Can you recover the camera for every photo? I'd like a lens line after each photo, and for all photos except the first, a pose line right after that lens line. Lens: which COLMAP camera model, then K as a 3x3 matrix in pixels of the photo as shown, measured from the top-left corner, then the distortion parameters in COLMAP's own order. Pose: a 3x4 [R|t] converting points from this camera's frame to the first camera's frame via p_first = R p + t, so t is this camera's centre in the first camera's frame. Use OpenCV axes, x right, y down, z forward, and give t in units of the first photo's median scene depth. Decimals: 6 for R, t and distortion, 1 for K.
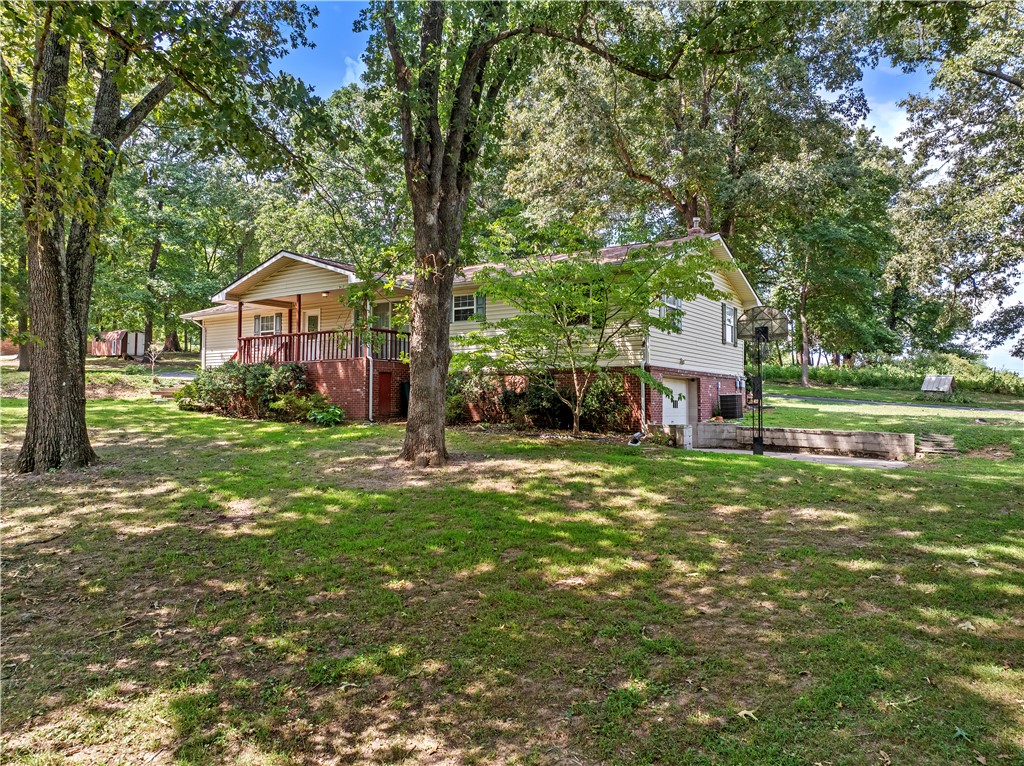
lens RADIAL K [[719.7, 0, 512.0], [0, 719.7, 383.0], [0, 0, 1]] dist [-0.002927, 0.000176]
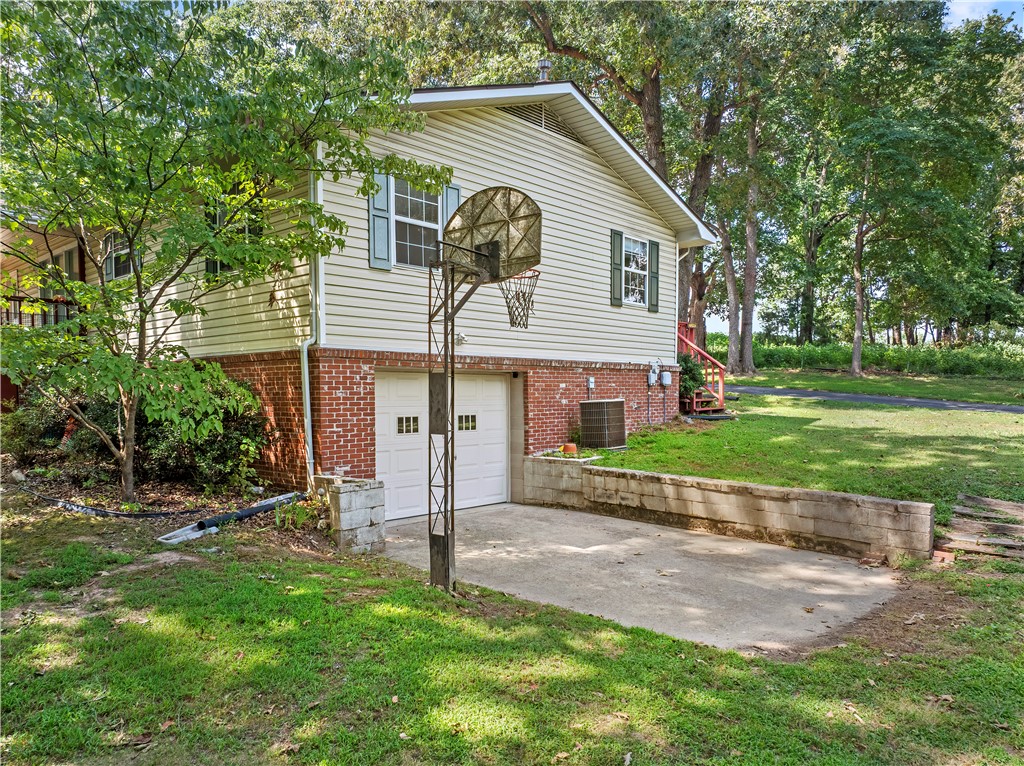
lens RADIAL K [[718.7, 0, 513.7], [0, 718.7, 436.8], [0, 0, 1]] dist [-0.004004, 0.000034]
pose [[0.988346, 0.002826, -0.152199, 0.362298], [0.011490, 0.995591, 0.093098, -0.008663], [0.151791, -0.093762, 0.983955, 0.529639]]
